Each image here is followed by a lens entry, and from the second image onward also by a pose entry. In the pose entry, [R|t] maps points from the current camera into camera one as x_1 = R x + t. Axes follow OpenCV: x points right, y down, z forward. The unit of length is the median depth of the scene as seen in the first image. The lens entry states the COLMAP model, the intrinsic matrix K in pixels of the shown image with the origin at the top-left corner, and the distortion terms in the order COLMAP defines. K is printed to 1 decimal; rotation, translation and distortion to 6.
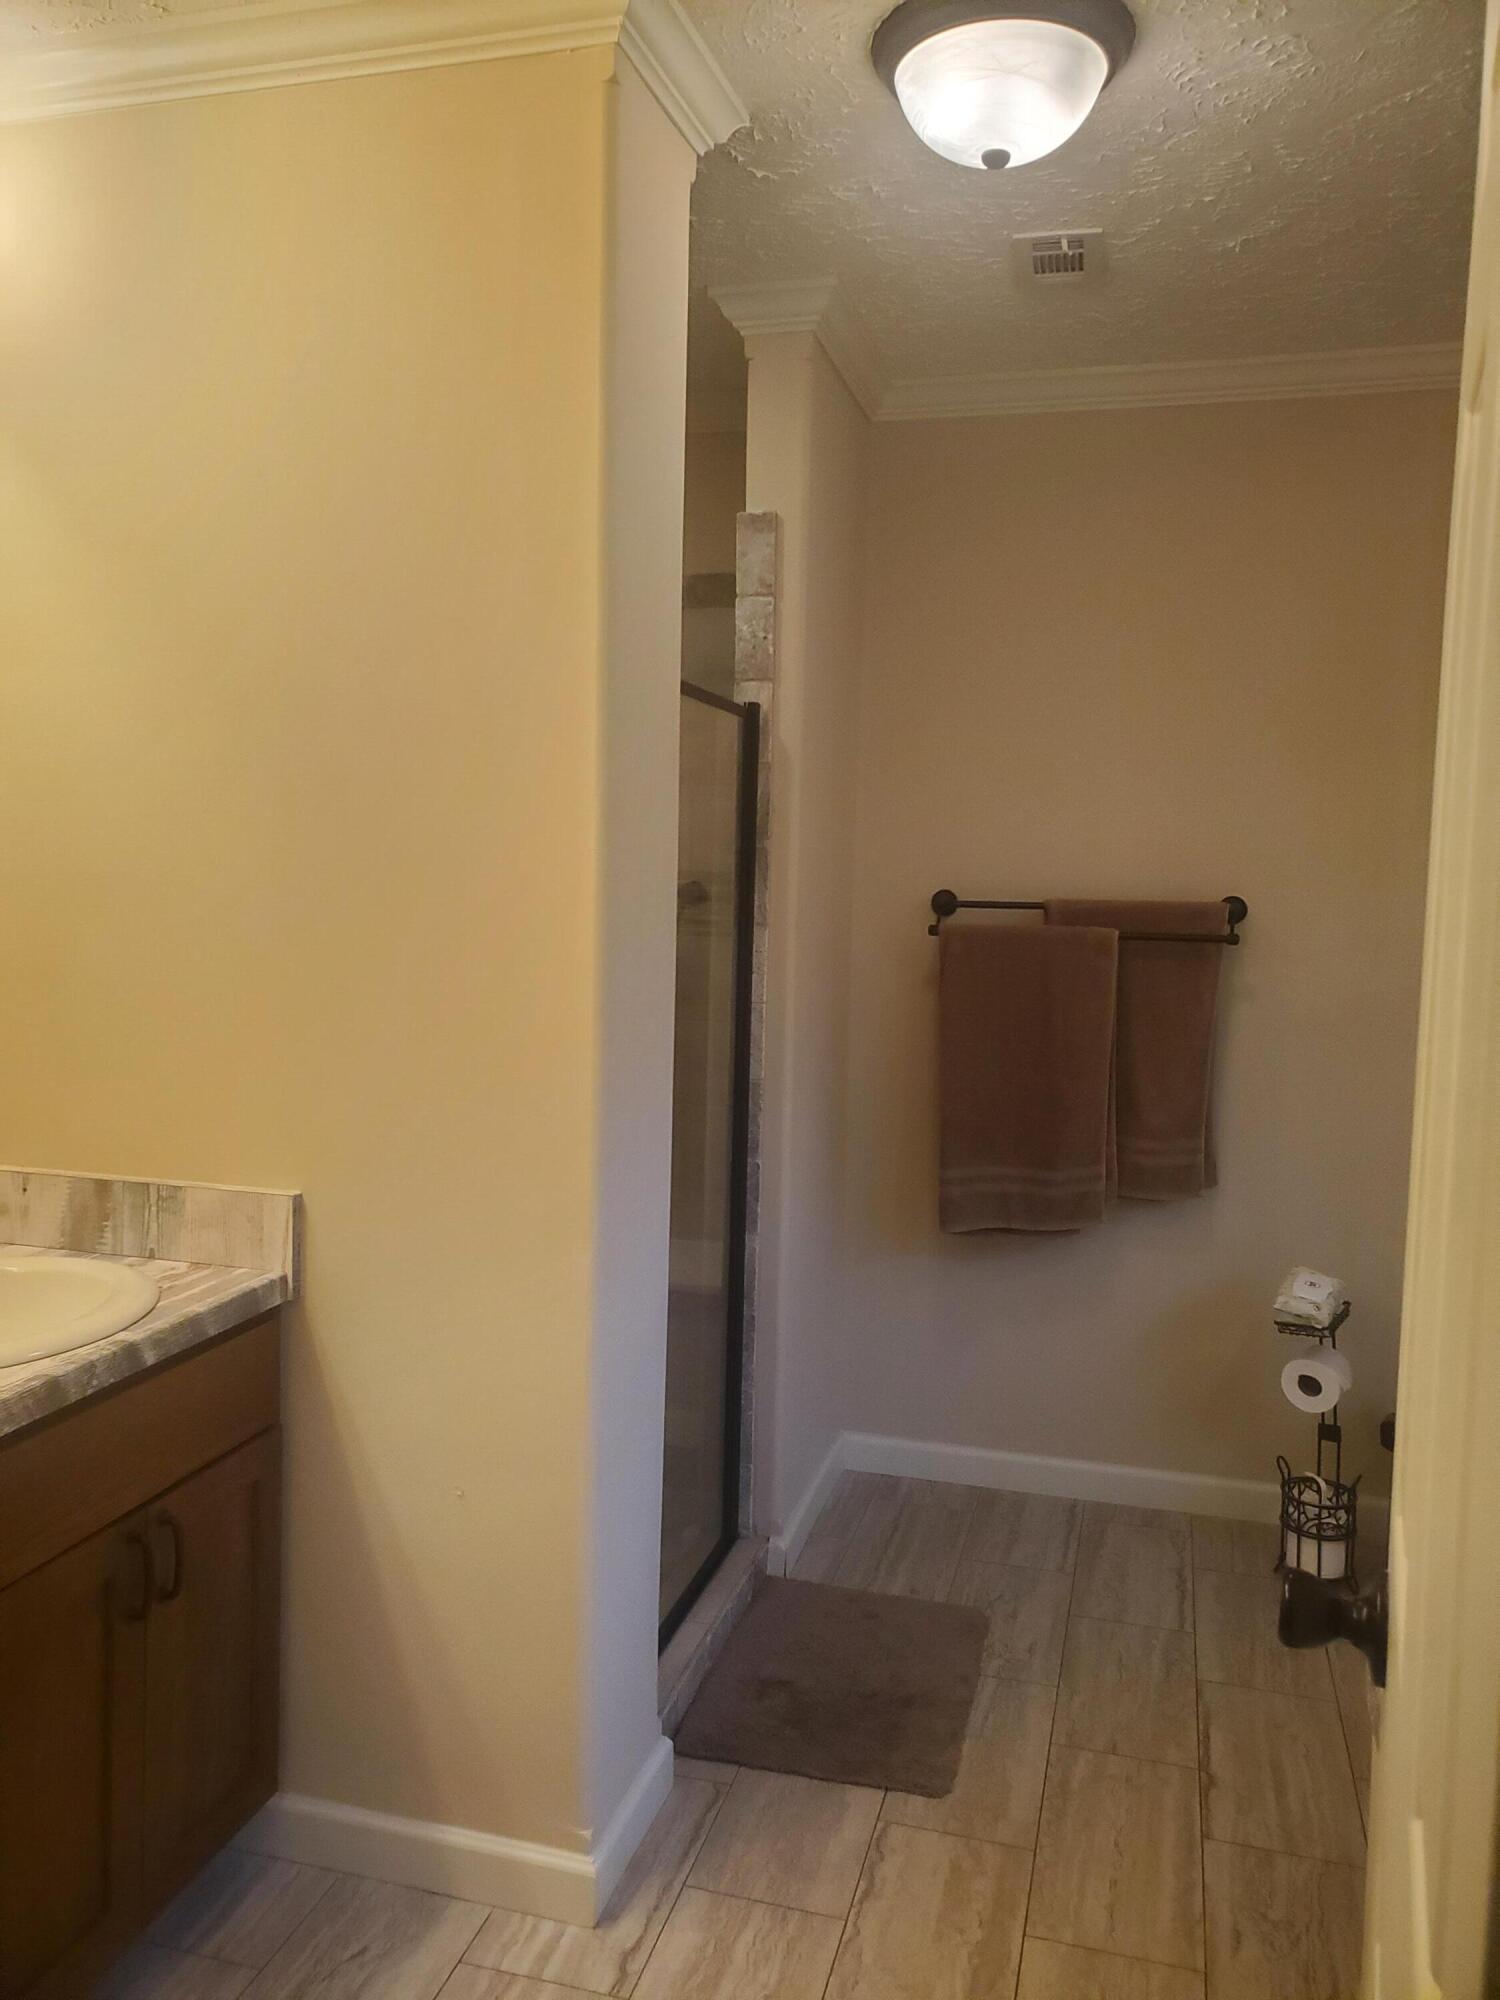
lens RADIAL K [[1544.0, 0, 750.0], [0, 1544.0, 1000.0], [0, 0, 1]] dist [0.021979, -0.026689]
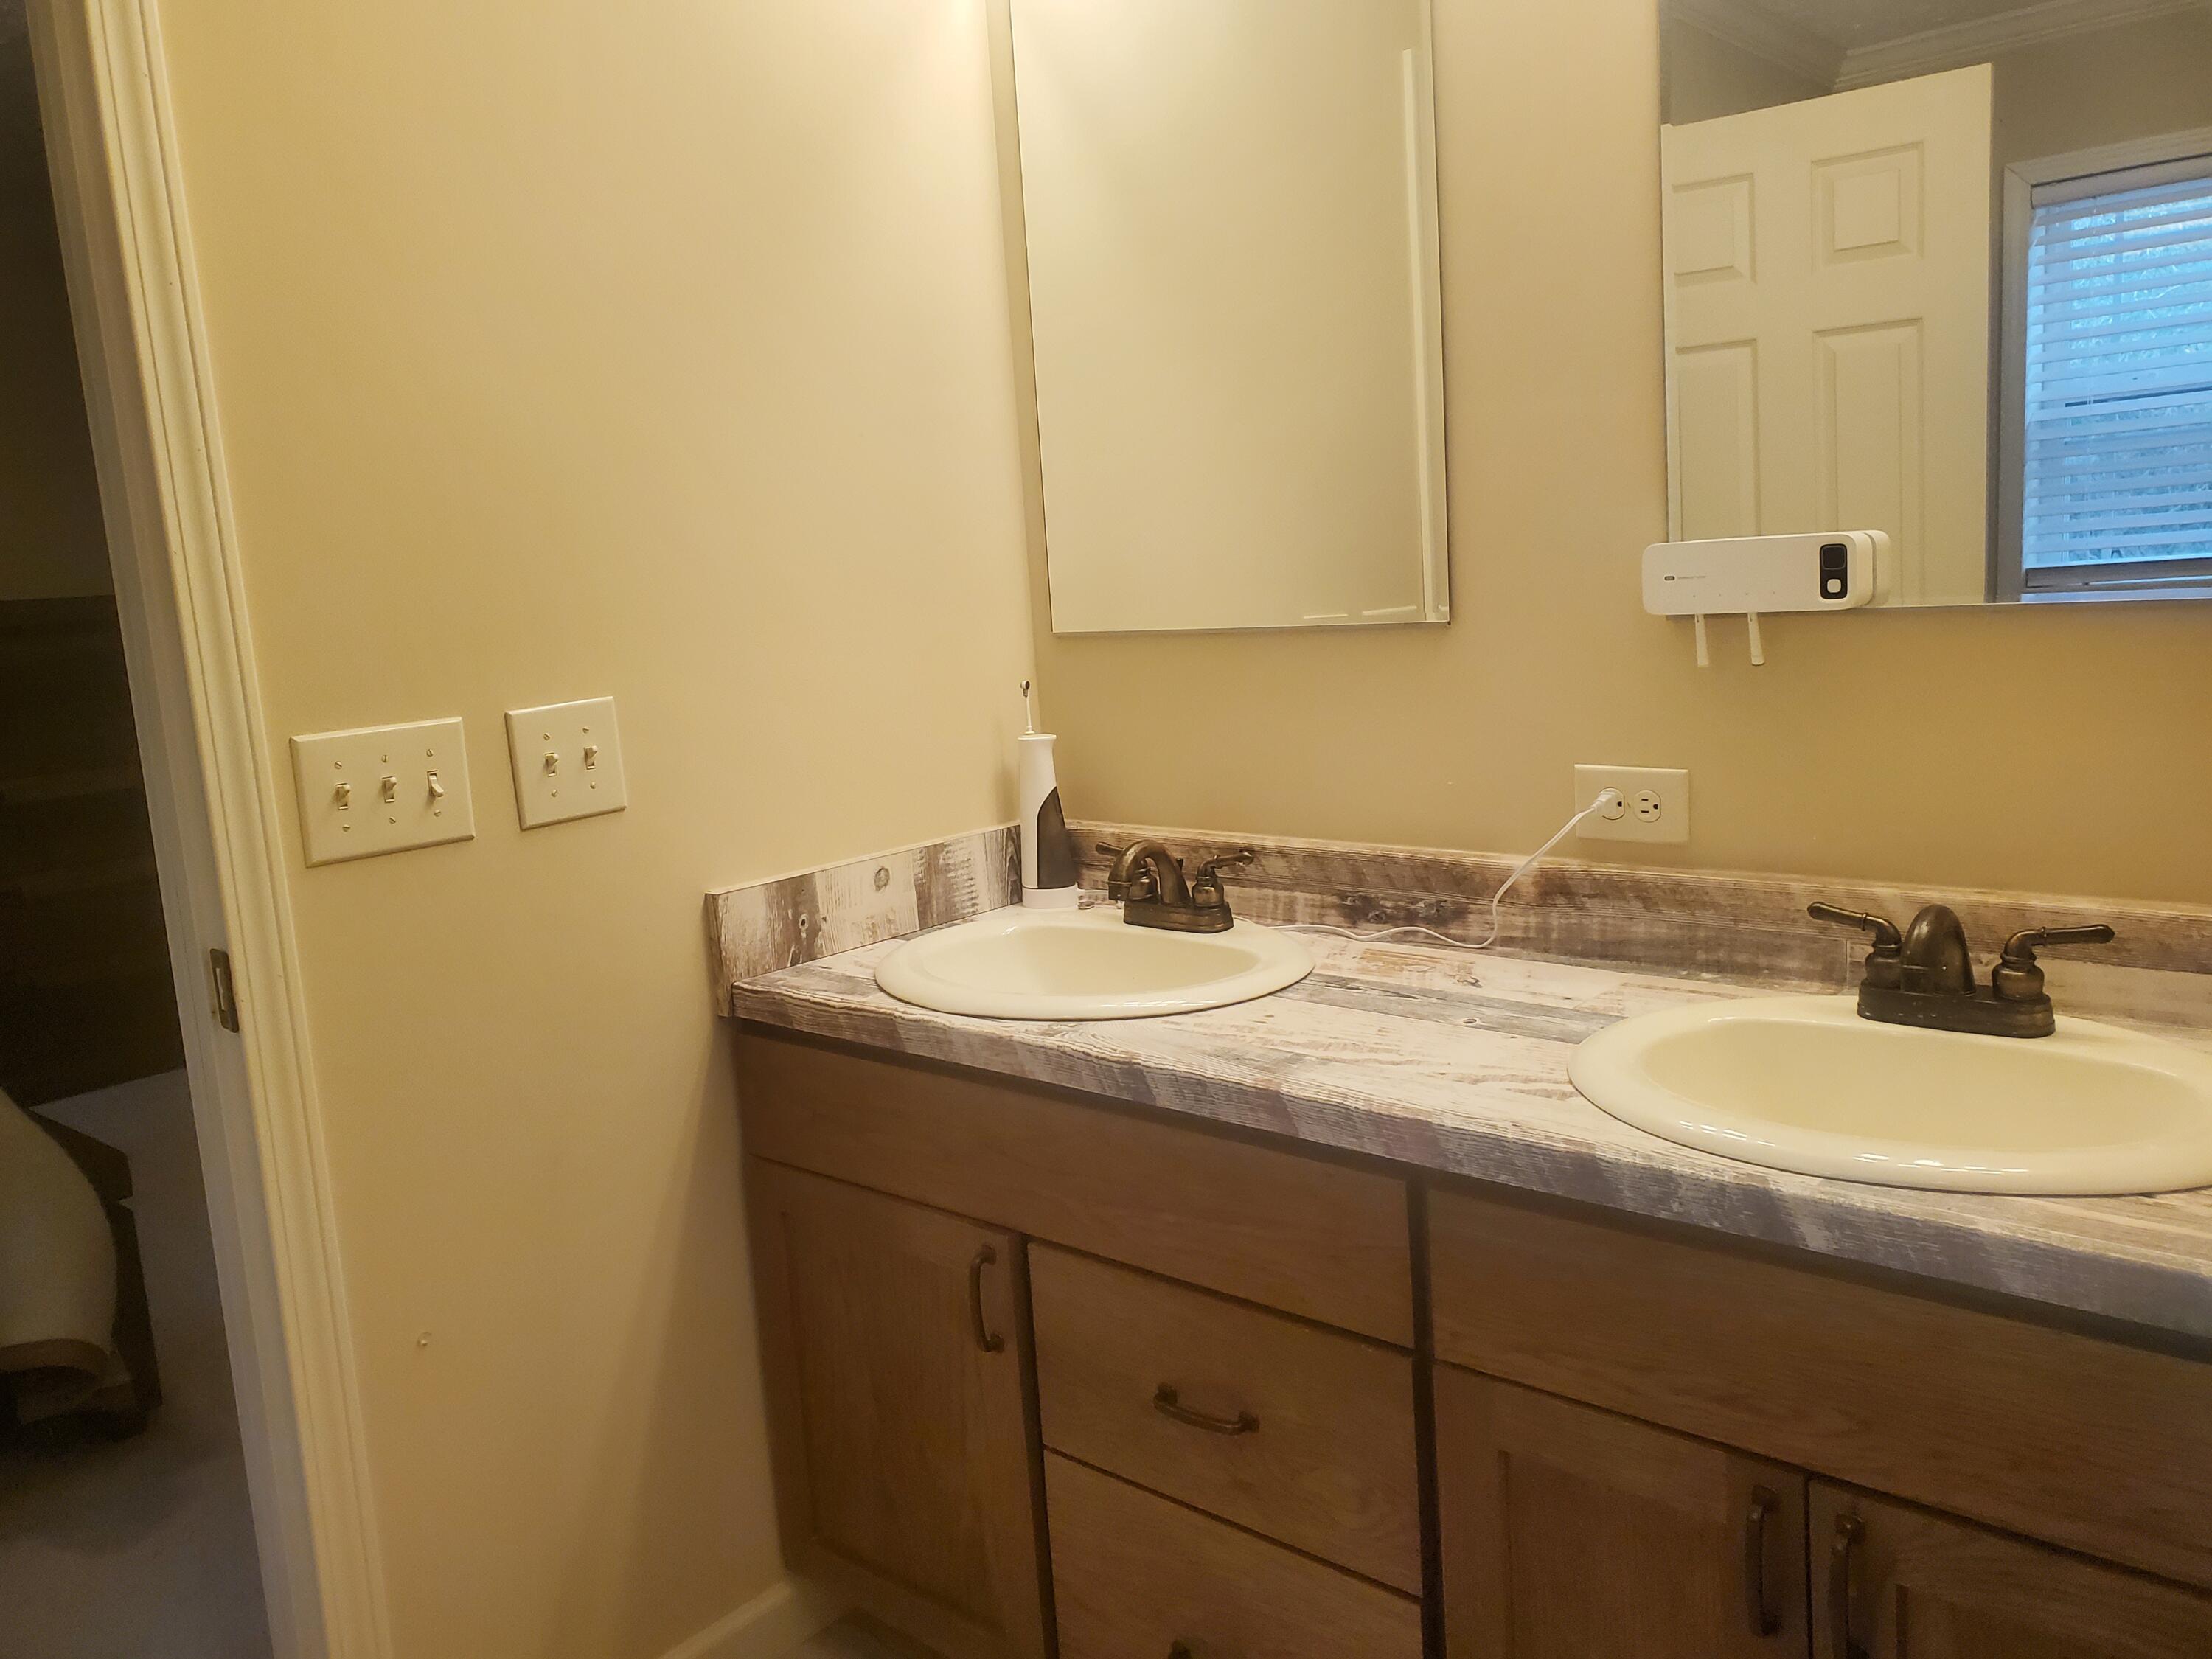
lens RADIAL K [[1707.7, 0, 1082.4], [0, 1707.7, 824.4], [0, 0, 1]] dist [0.021979, -0.026689]
pose [[-0.447748, 0.150691, -0.881371, 0.286359], [-0.016008, 0.984188, 0.176403, -0.029524], [0.894017, 0.093093, -0.438255, 1.076255]]
